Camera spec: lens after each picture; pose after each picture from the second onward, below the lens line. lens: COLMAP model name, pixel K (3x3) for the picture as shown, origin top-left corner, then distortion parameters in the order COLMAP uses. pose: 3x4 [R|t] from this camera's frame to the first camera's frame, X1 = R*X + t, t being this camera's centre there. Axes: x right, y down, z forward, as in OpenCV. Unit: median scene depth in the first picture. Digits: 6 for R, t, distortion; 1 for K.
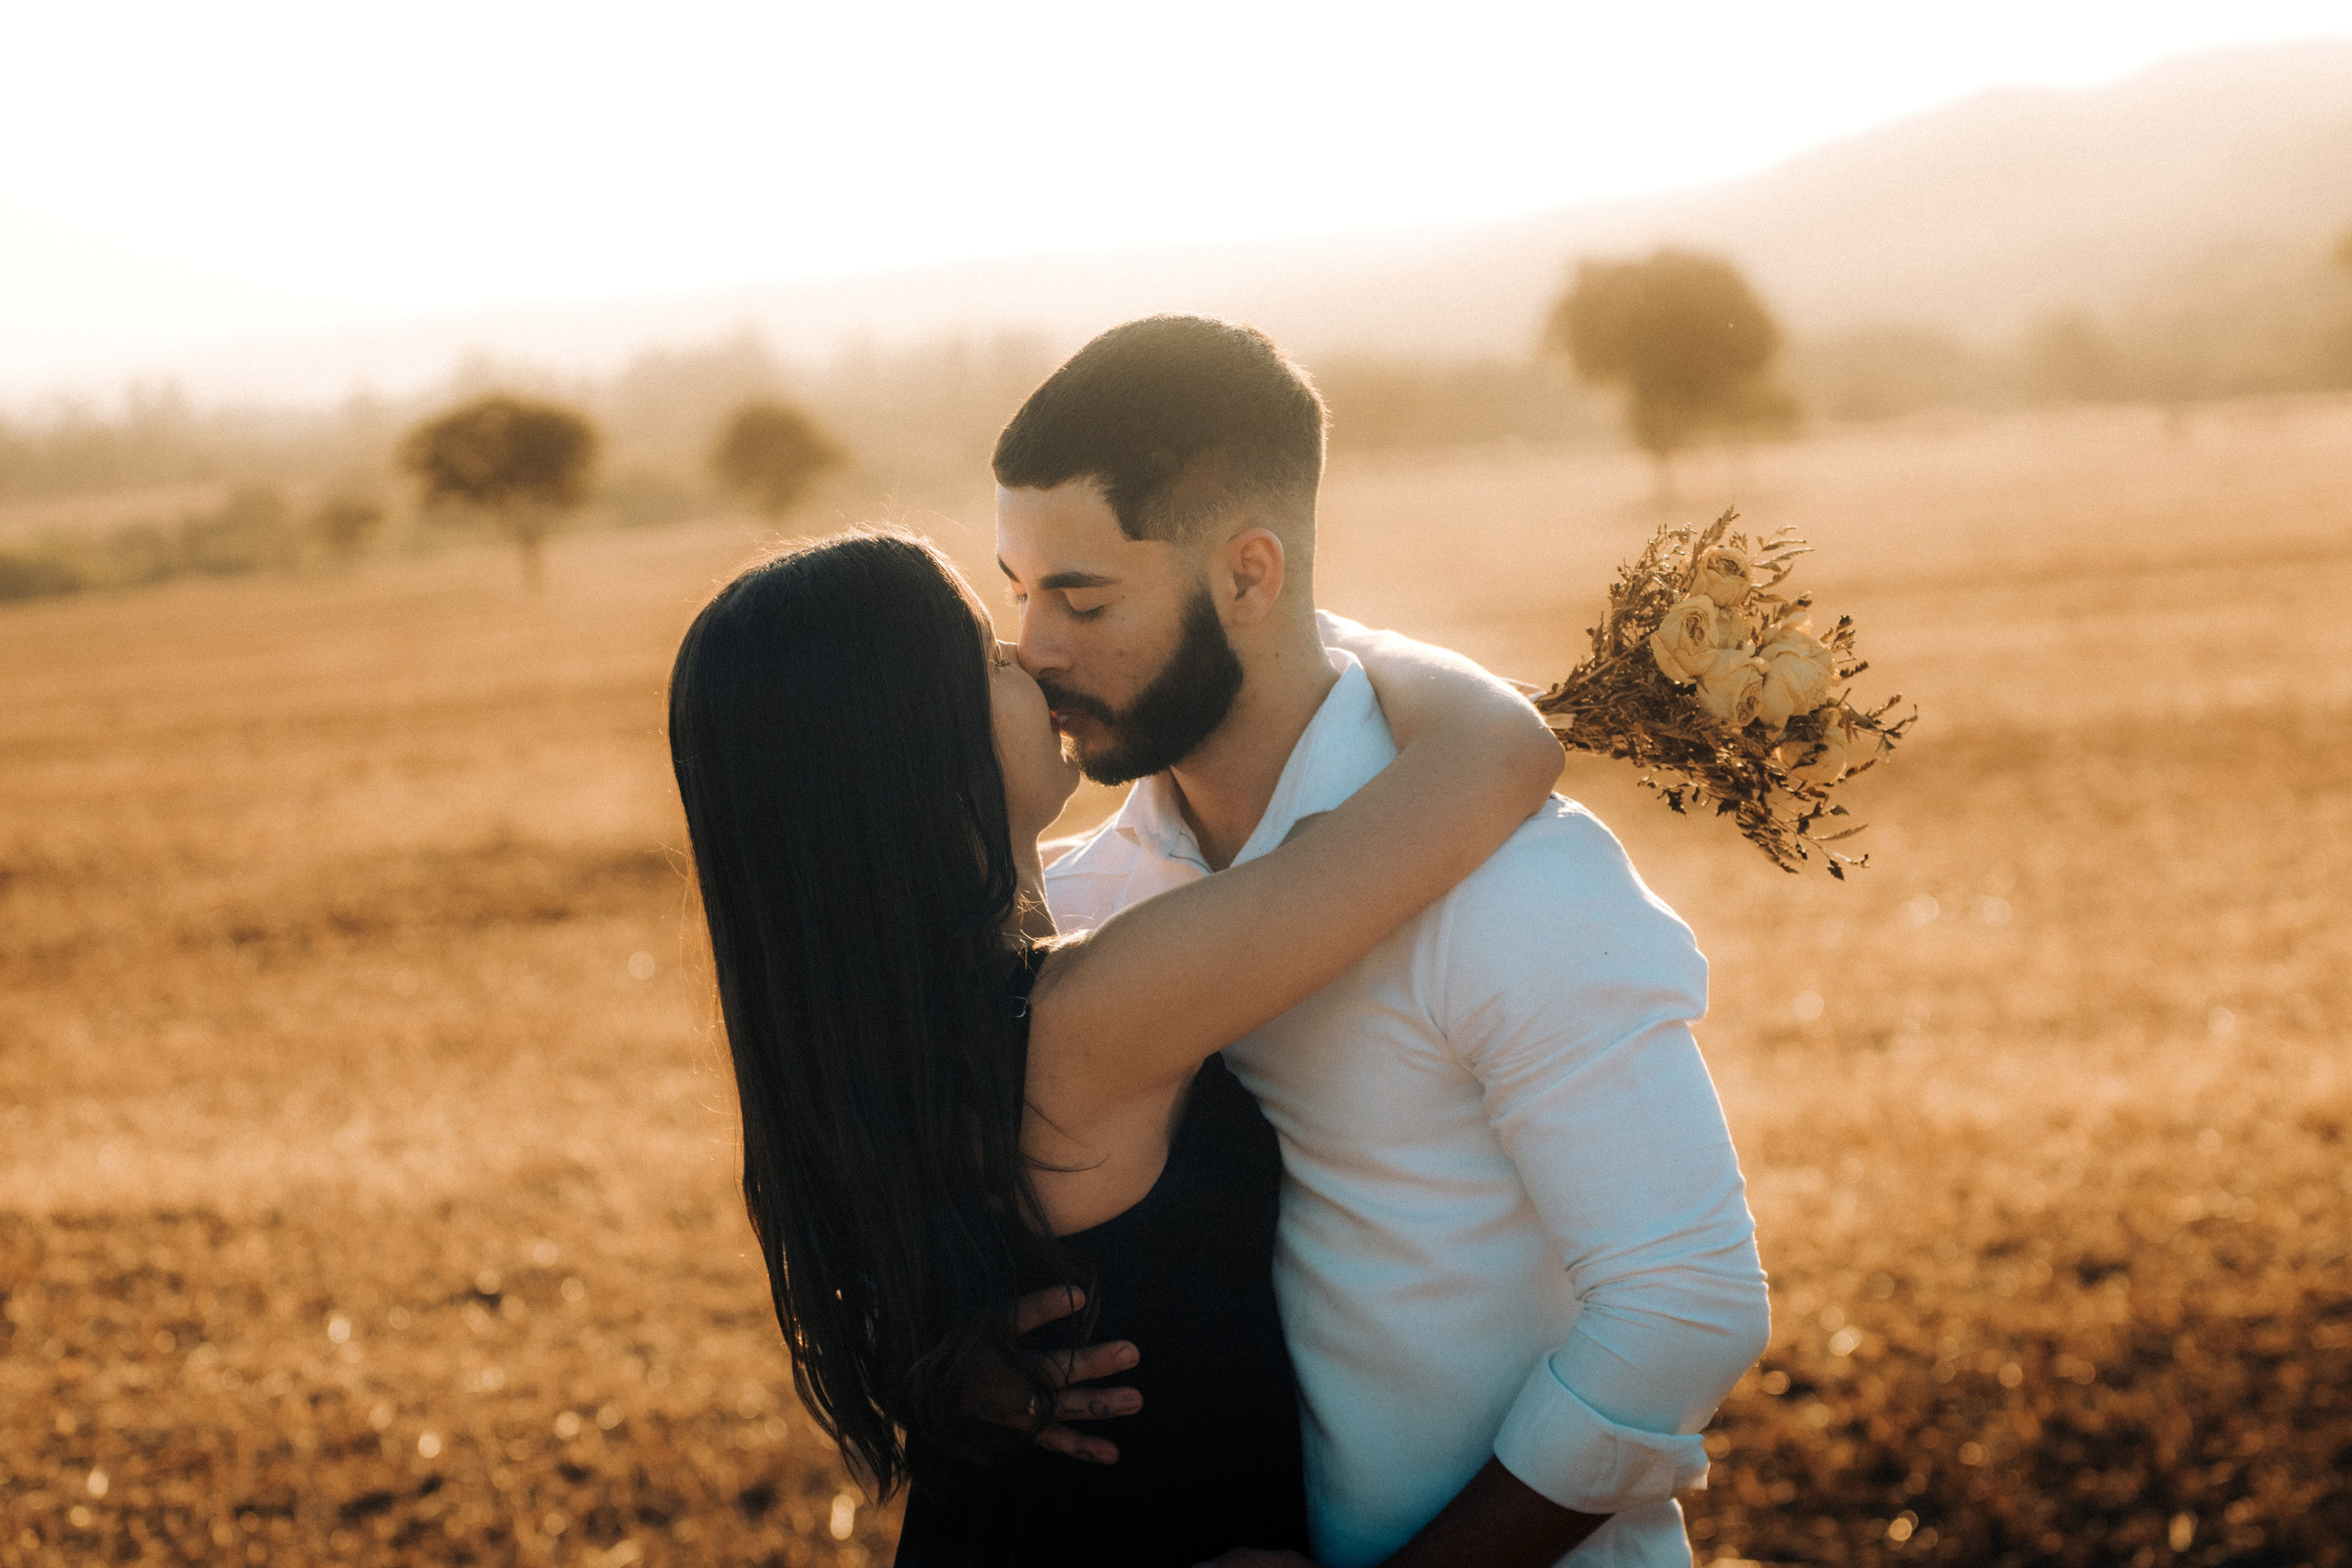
lens RADIAL K [[5685.8, 0, 1182.4], [0, 5685.8, 785.3], [0, 0, 1]] dist [-0.042013, 0.000000]
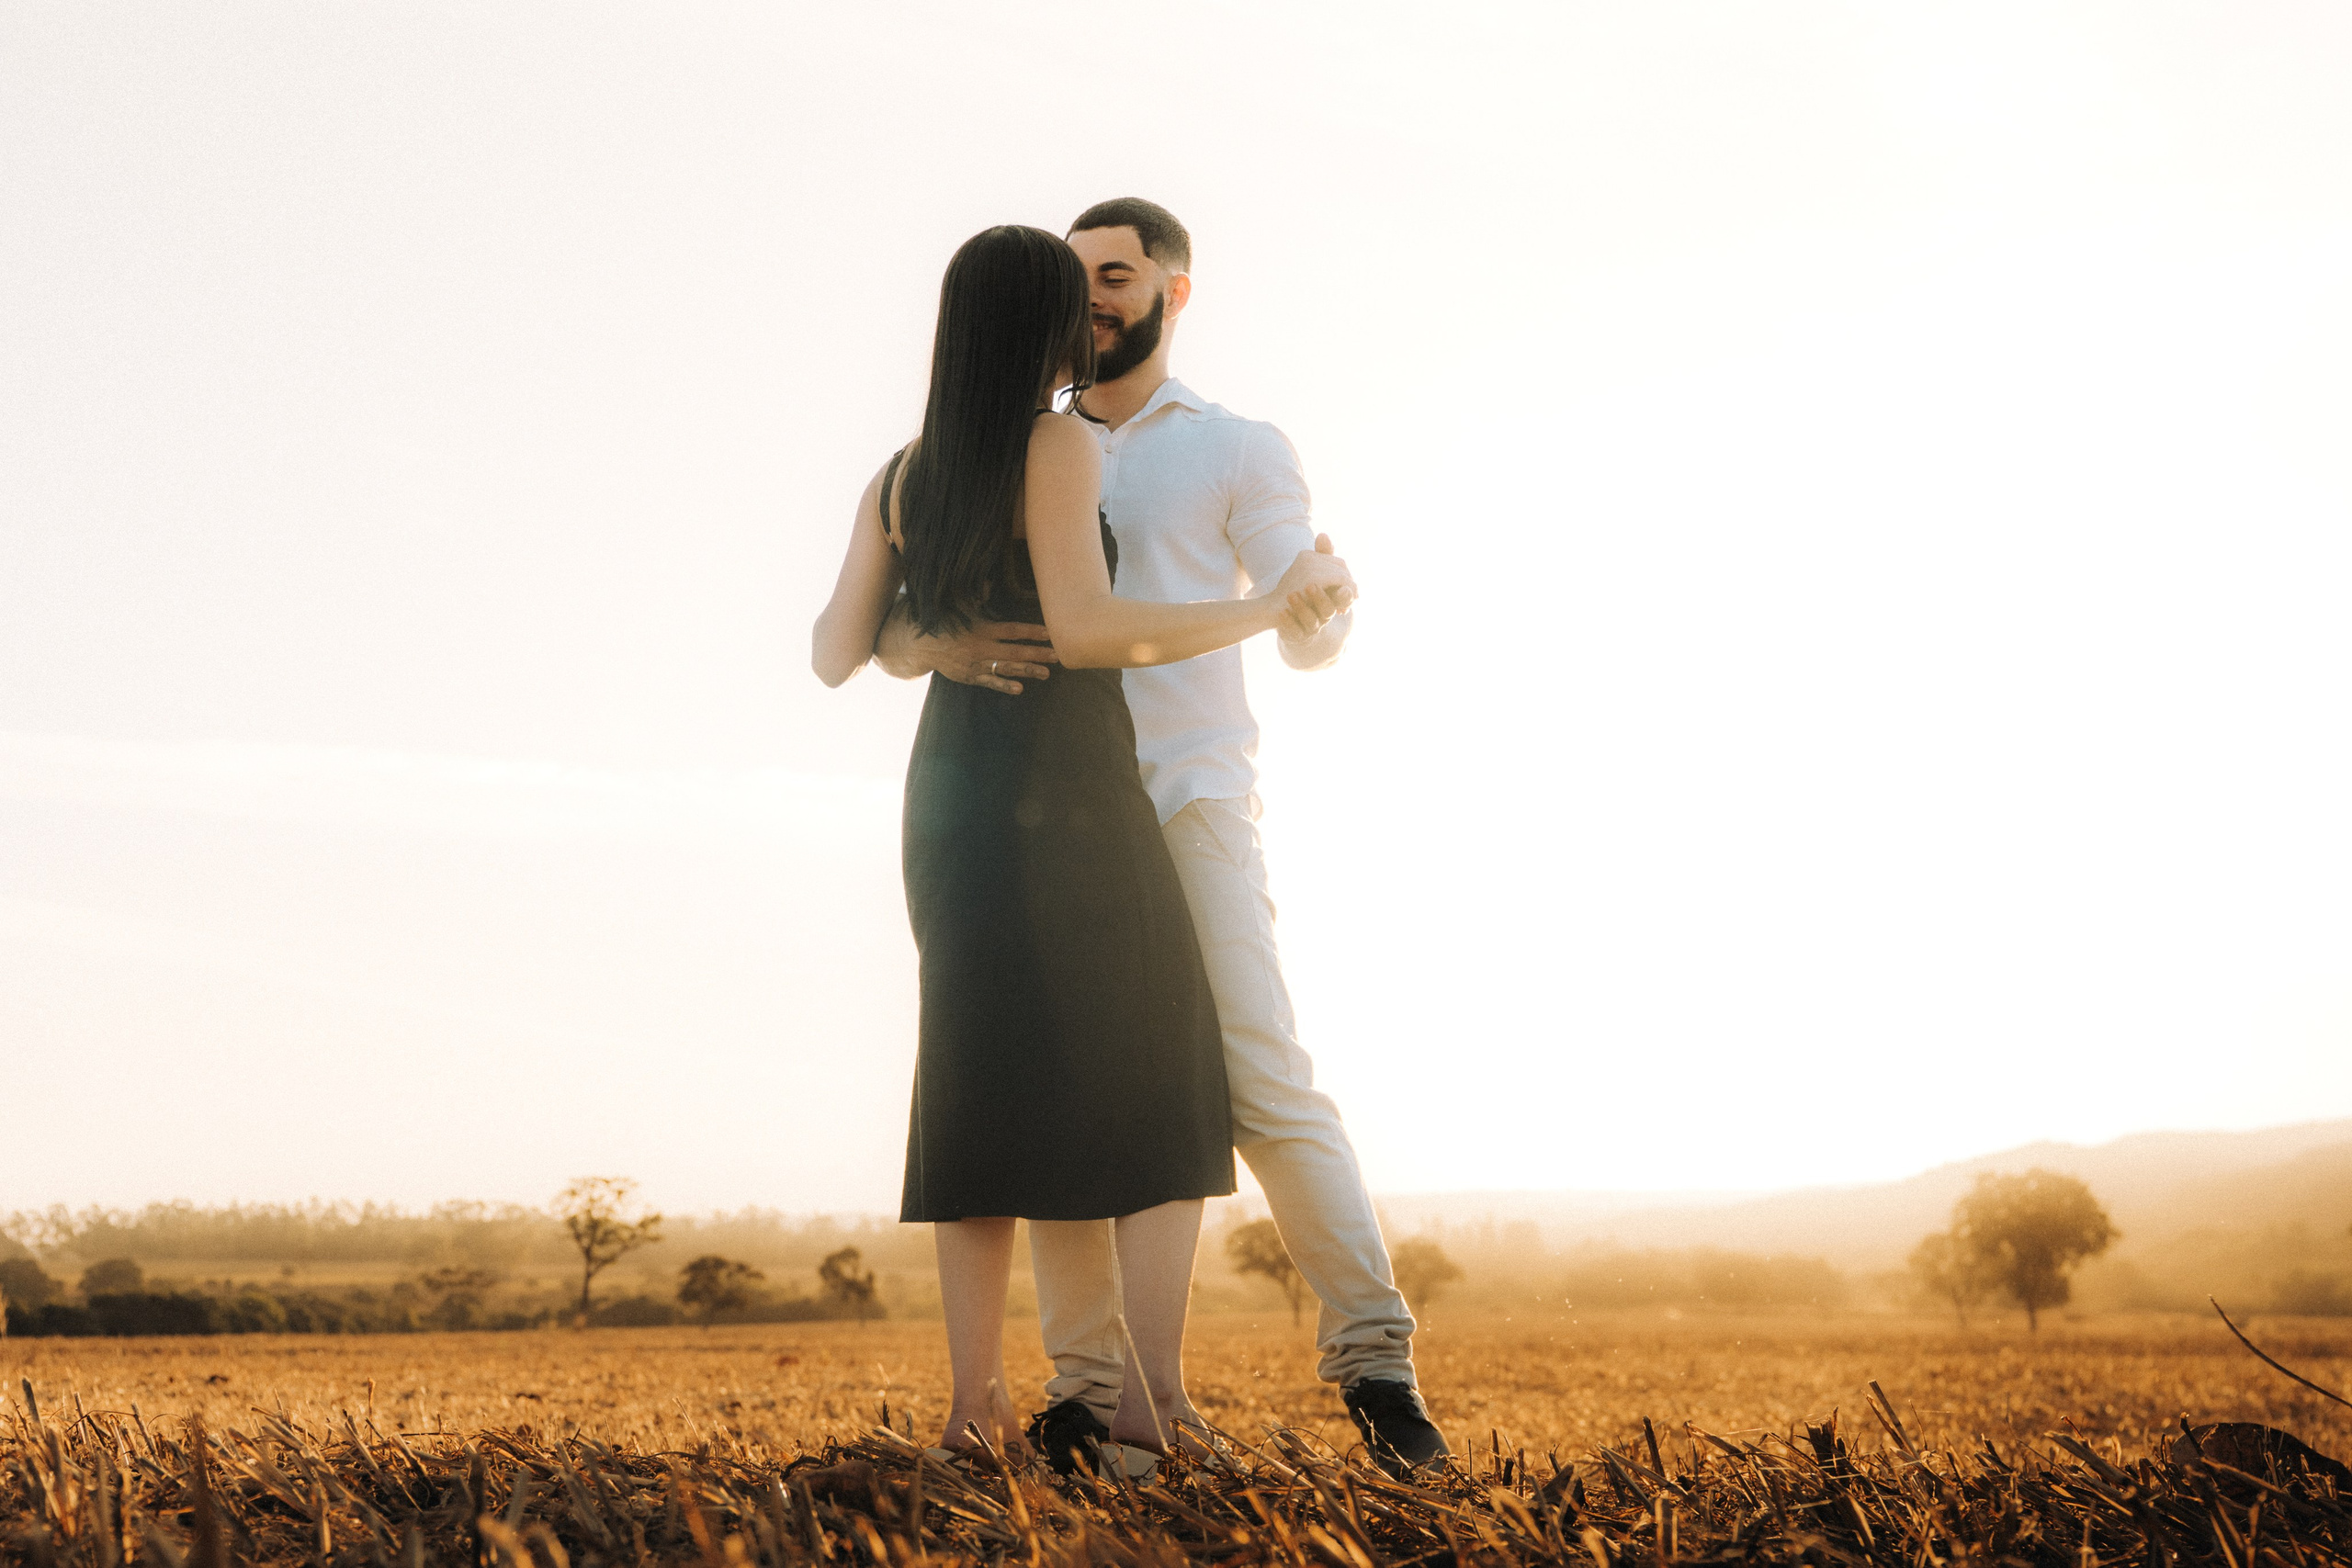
lens RADIAL K [[2875.1, 0, 1166.2], [0, 2875.1, 797.7], [0, 0, 1]] dist [0.004591, 0.000000]
pose [[0.985997, 0.064491, -0.153790, -0.450866], [-0.097244, 0.971525, -0.216060, 0.024679], [0.135477, 0.227990, 0.964192, 1.741969]]
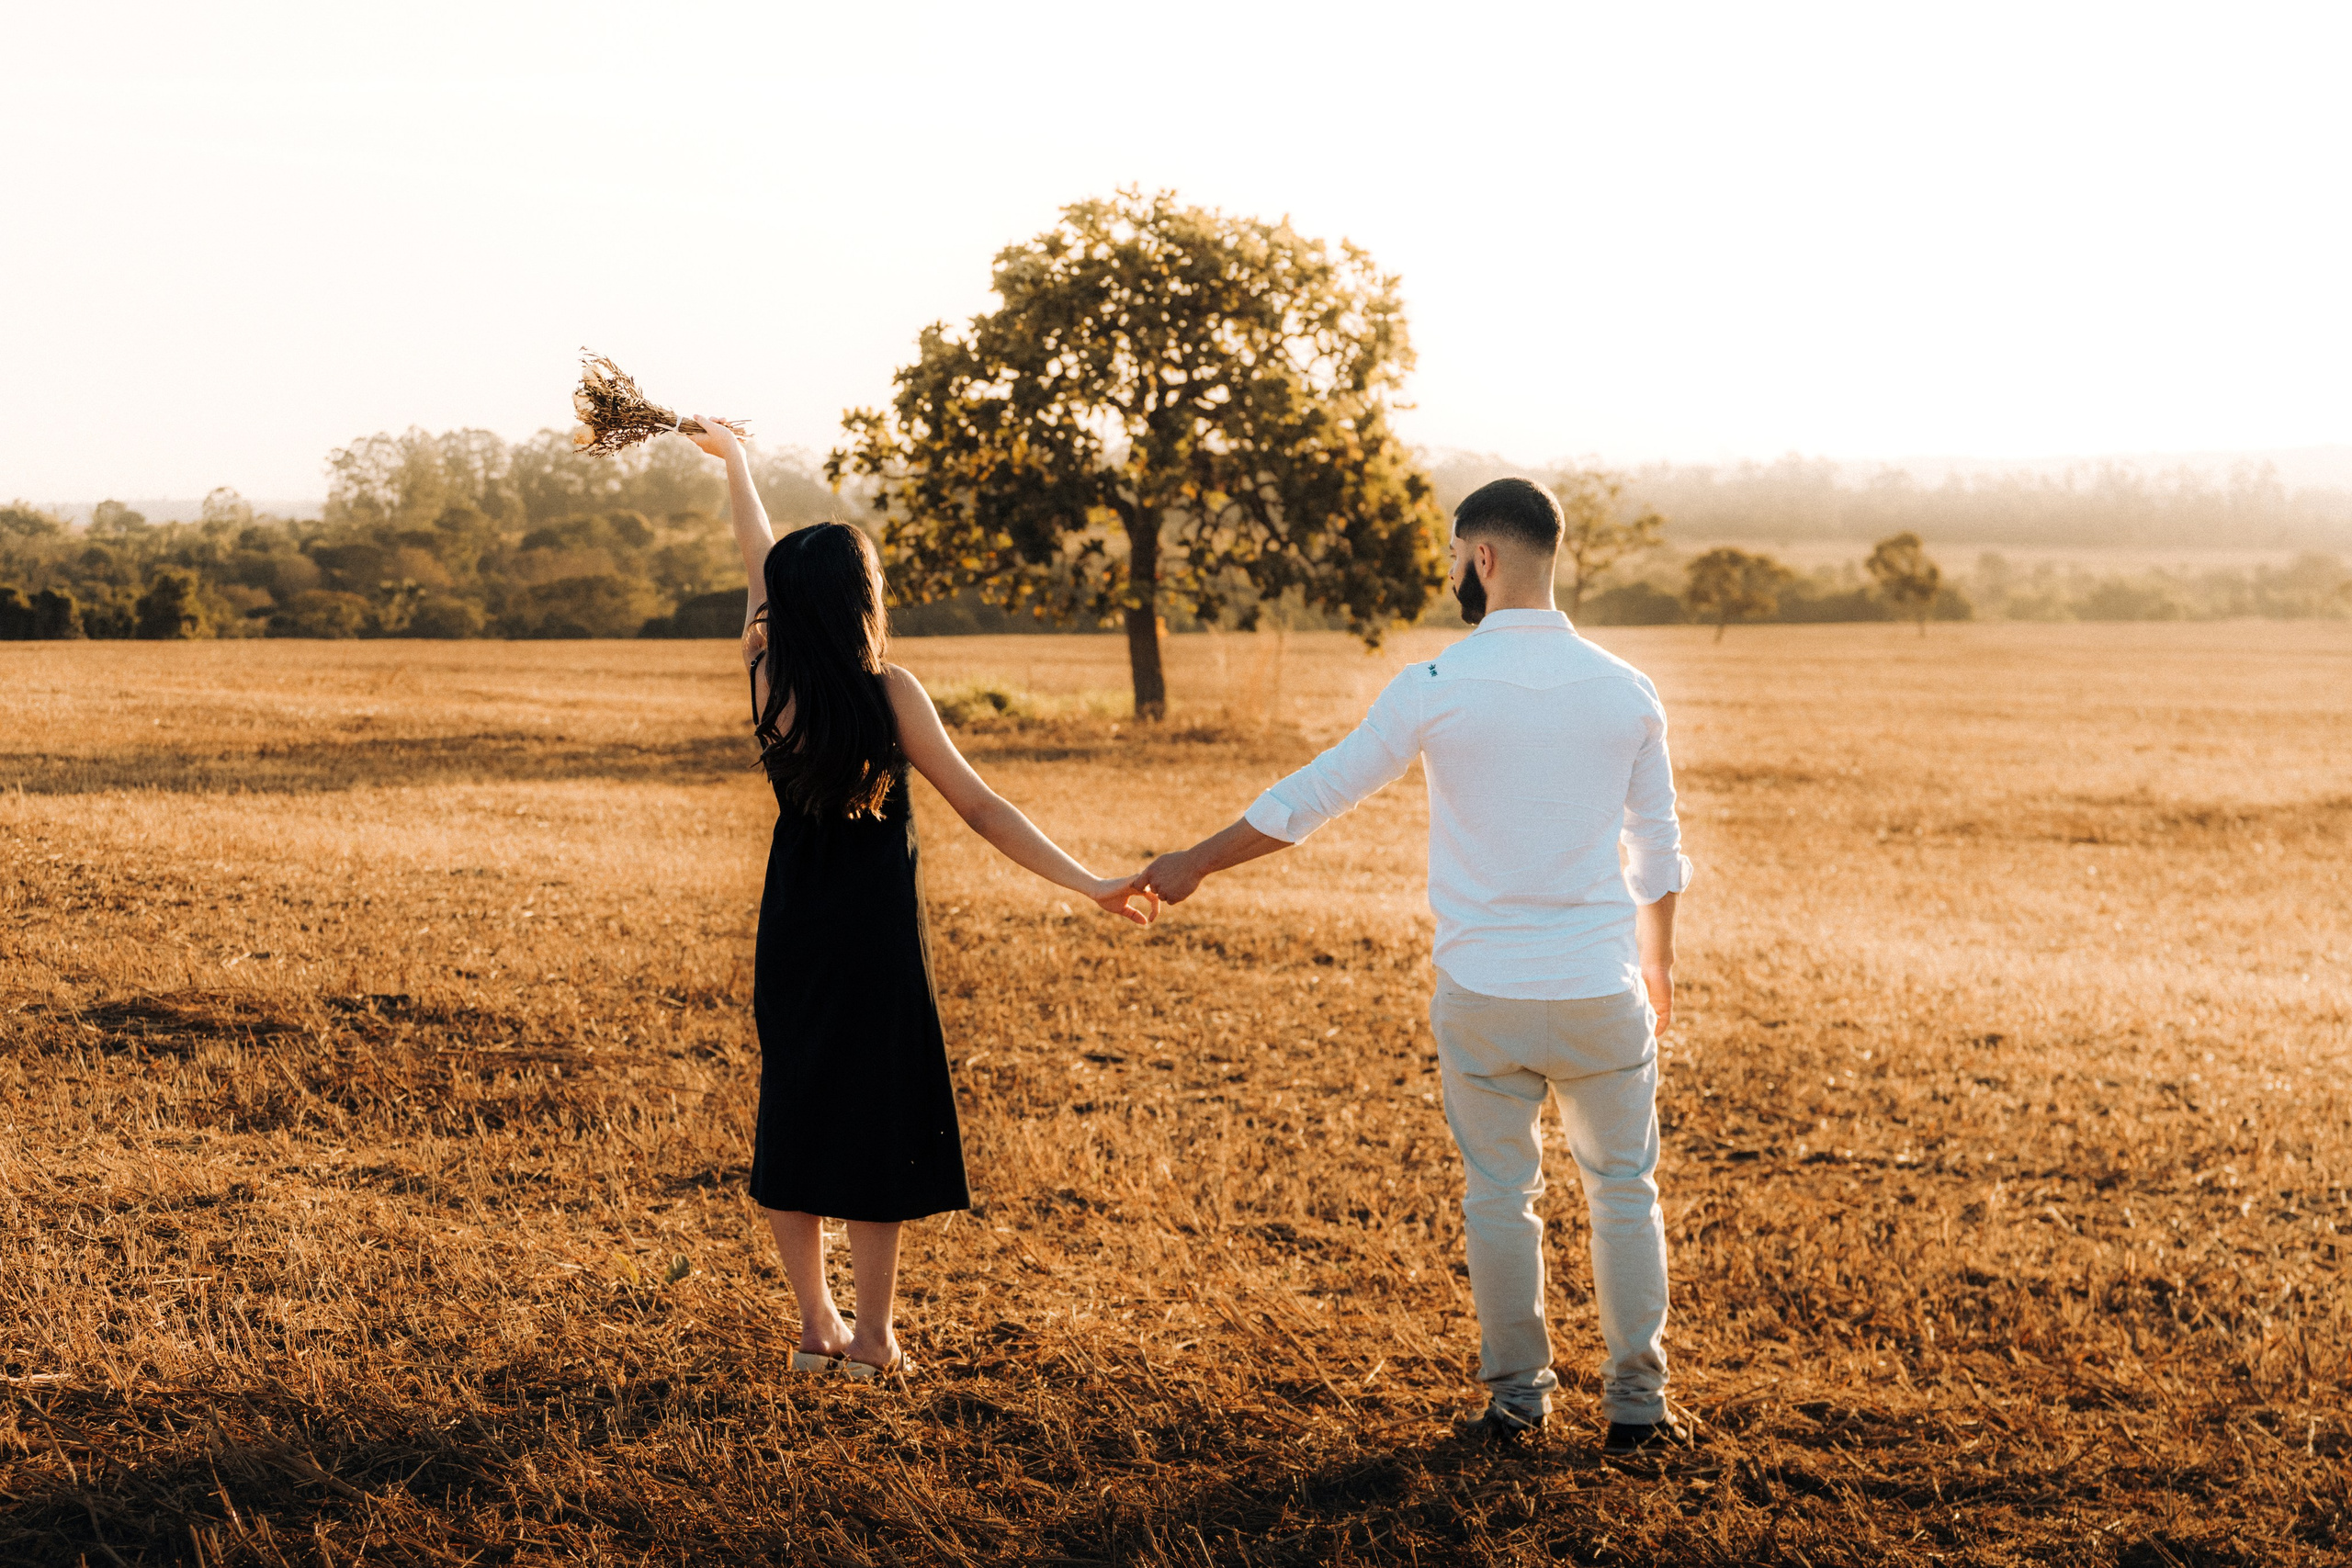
lens RADIAL K [[4159.5, 0, 1162.3], [0, 4159.5, 801.5], [0, 0, 1]] dist [0.070550, 0.000000]
pose [[0.902275, 0.128449, -0.411582, 0.162853], [-0.123178, 0.991601, 0.039433, -0.000198], [0.413191, 0.015118, 0.910519, -0.151775]]
